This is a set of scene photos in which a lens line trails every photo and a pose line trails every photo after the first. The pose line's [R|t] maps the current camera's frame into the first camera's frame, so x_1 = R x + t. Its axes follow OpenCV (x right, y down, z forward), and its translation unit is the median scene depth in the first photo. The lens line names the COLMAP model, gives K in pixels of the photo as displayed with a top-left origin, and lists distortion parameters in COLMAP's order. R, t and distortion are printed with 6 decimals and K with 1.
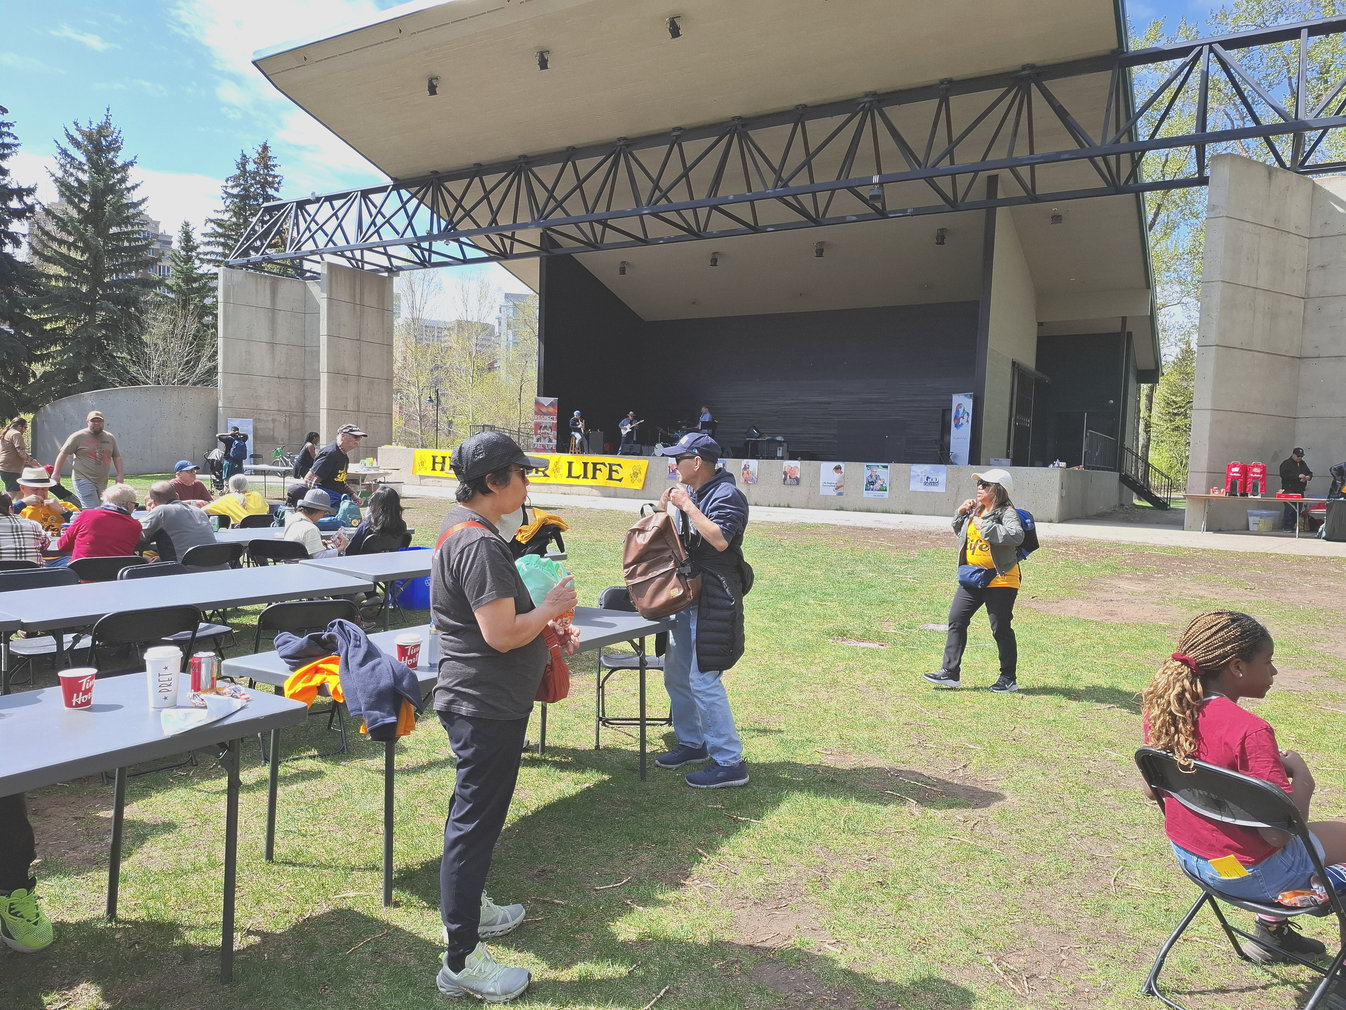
lens RADIAL K [[946.9, 0, 675.4], [0, 946.9, 518.1], [0, 0, 1]] dist [0.065280, -0.064159]
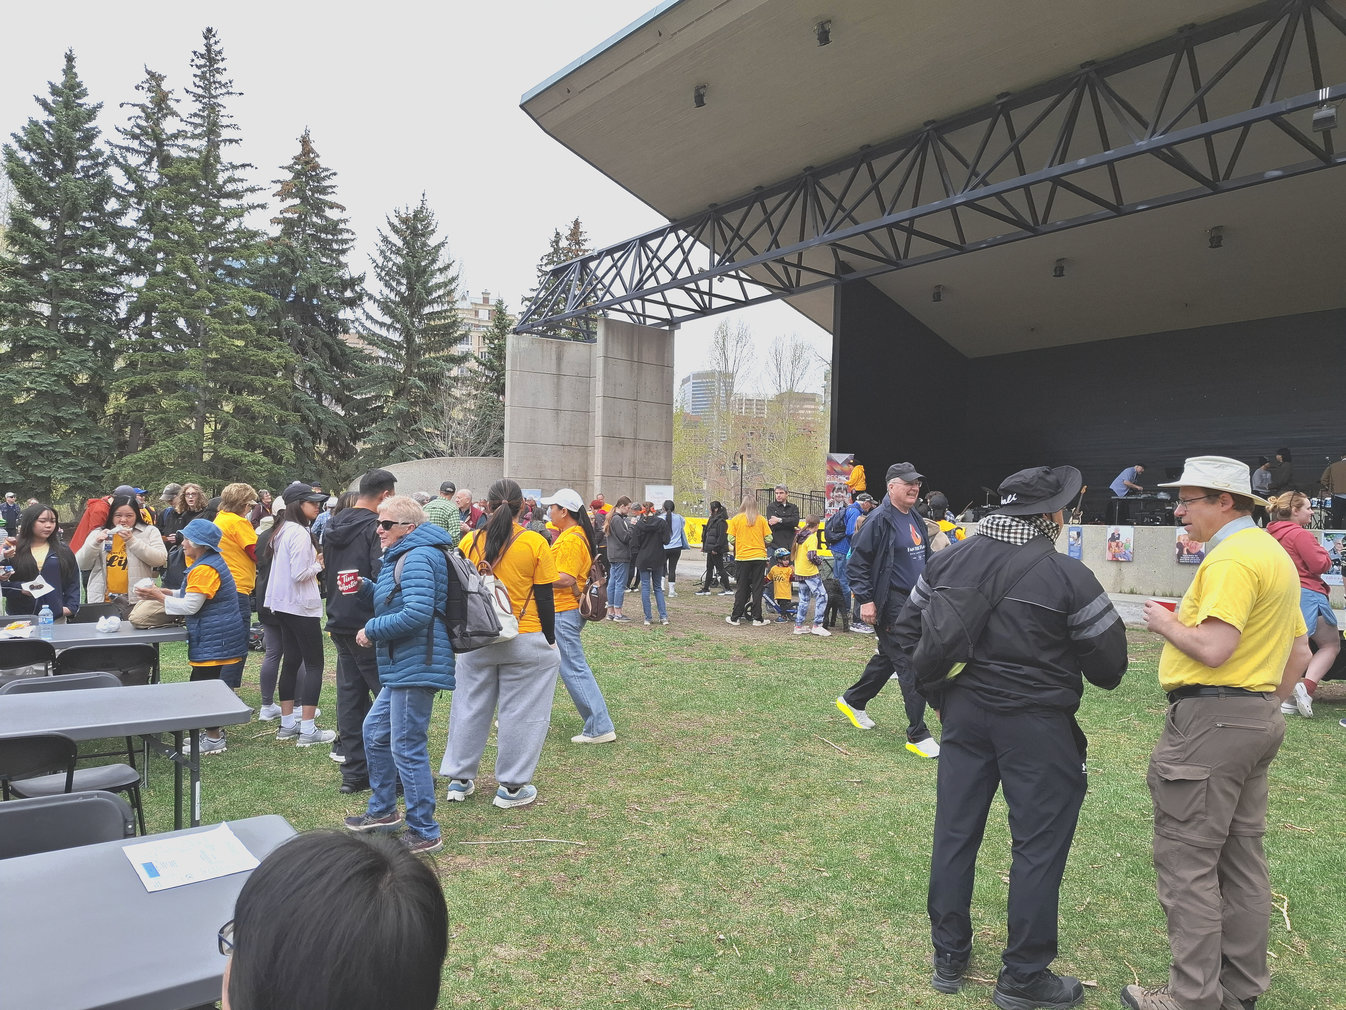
lens RADIAL K [[946.9, 0, 675.4], [0, 946.9, 518.1], [0, 0, 1]] dist [0.065280, -0.064159]
pose [[0.941024, -0.013368, -0.338075, 0.008286], [-0.010911, 0.997500, -0.069814, -0.010765], [0.338164, 0.069385, 0.938526, 0.170430]]
